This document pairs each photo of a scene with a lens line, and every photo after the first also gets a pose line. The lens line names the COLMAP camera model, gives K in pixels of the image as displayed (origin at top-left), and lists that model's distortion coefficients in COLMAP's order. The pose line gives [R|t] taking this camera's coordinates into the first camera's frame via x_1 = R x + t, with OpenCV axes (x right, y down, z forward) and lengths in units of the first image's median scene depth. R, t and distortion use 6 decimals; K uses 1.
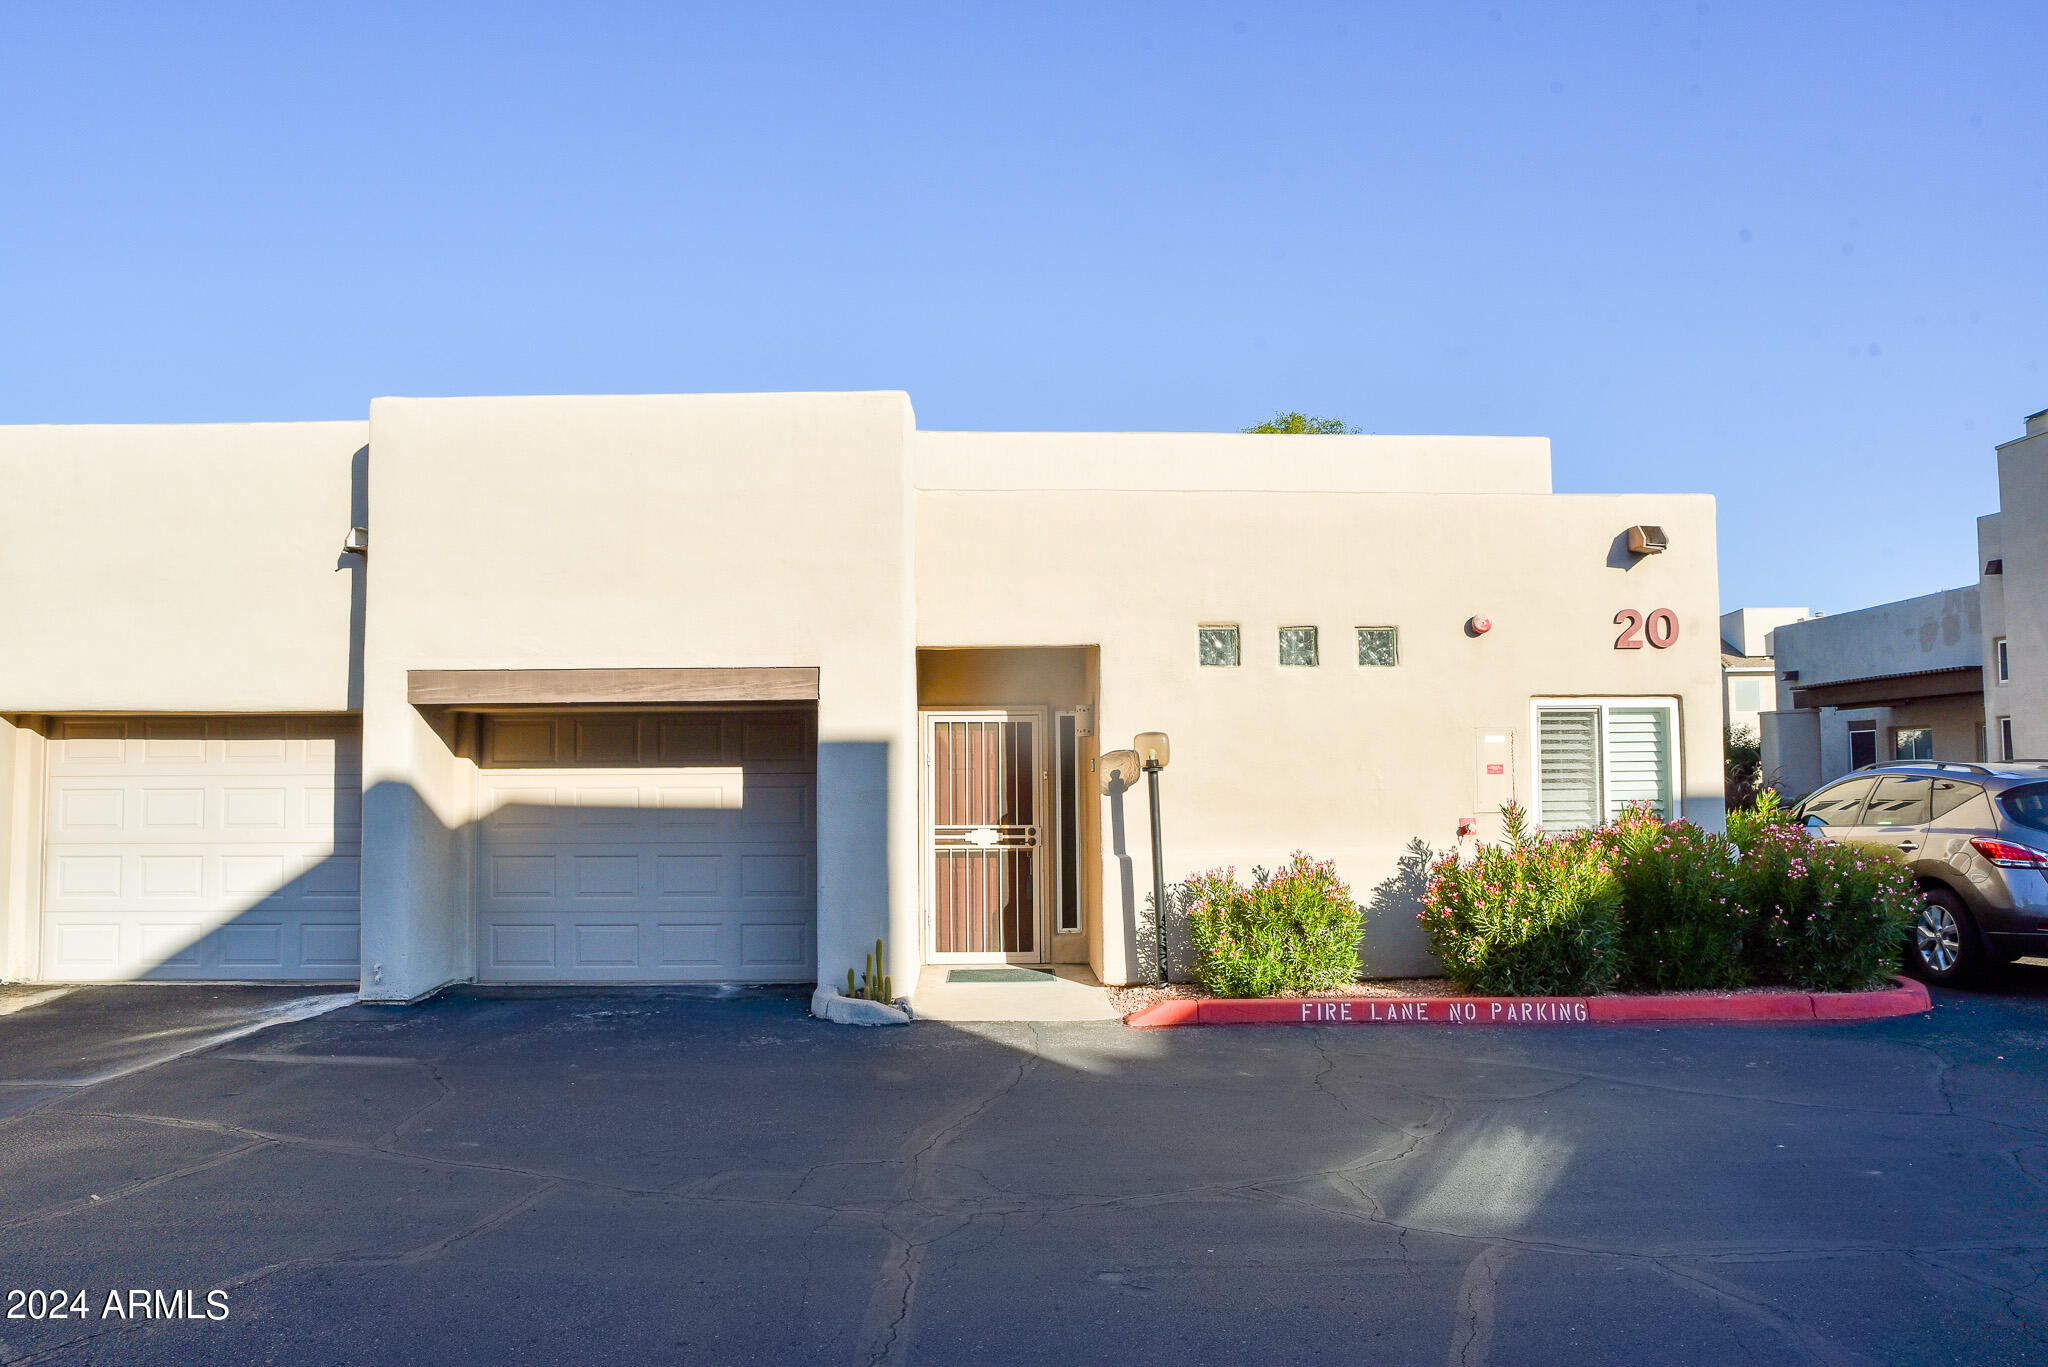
lens RADIAL K [[1402.1, 0, 1027.2], [0, 1402.1, 688.9], [0, 0, 1]] dist [-0.130554, 0.093060]
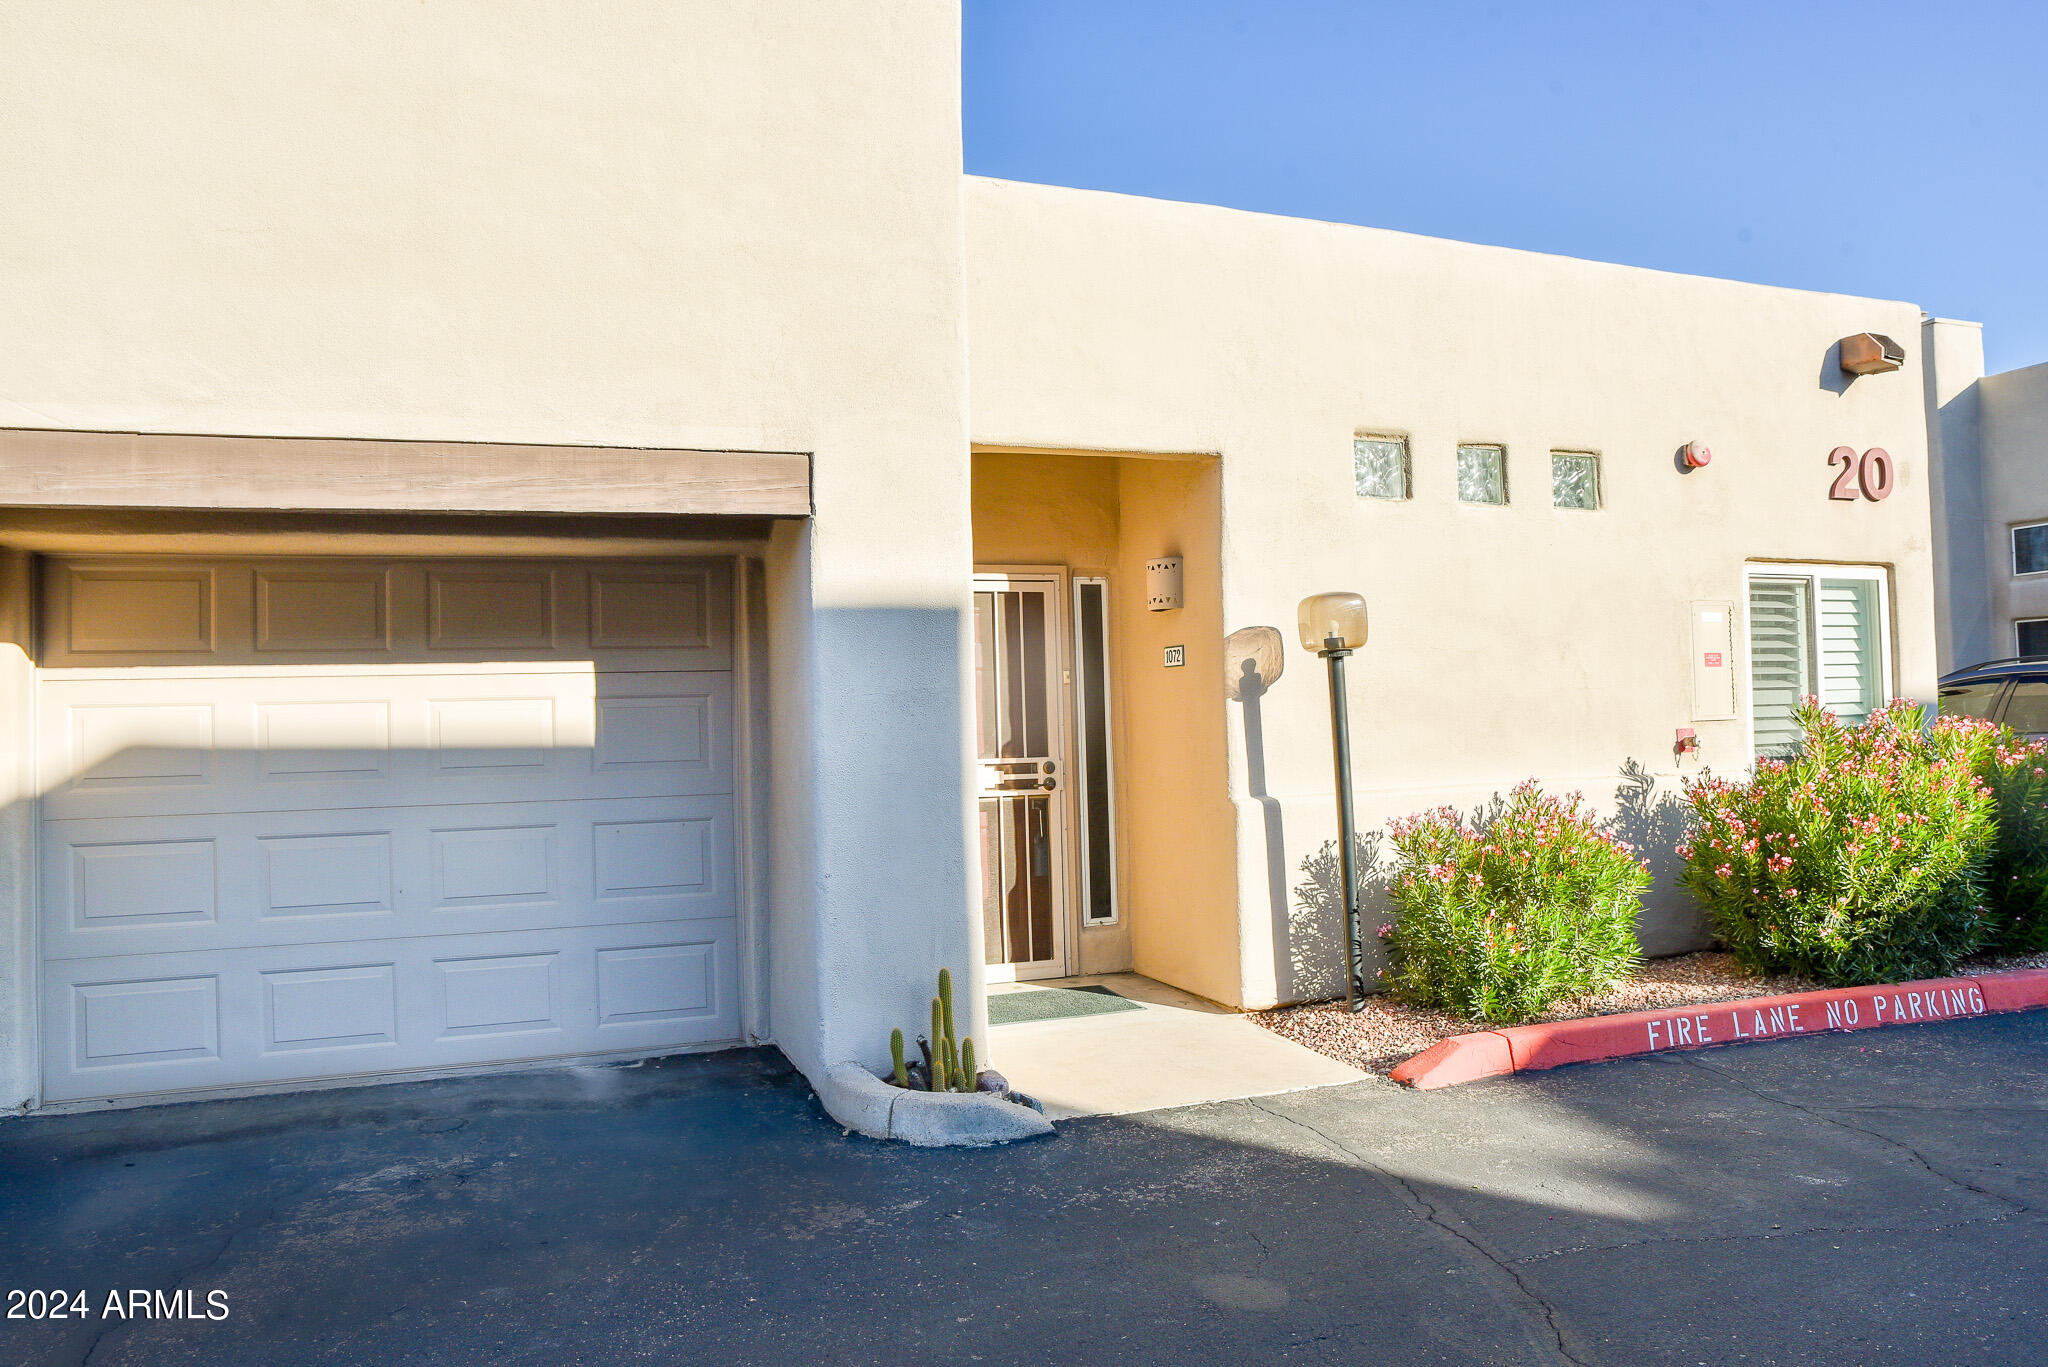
lens RADIAL K [[1402.1, 0, 1027.2], [0, 1402.1, 688.9], [0, 0, 1]] dist [-0.130554, 0.093060]
pose [[0.949166, -0.009839, 0.314622, -0.217798], [0.000564, 0.999563, 0.029558, 0.052300], [-0.314775, -0.027877, 0.948757, 0.444890]]
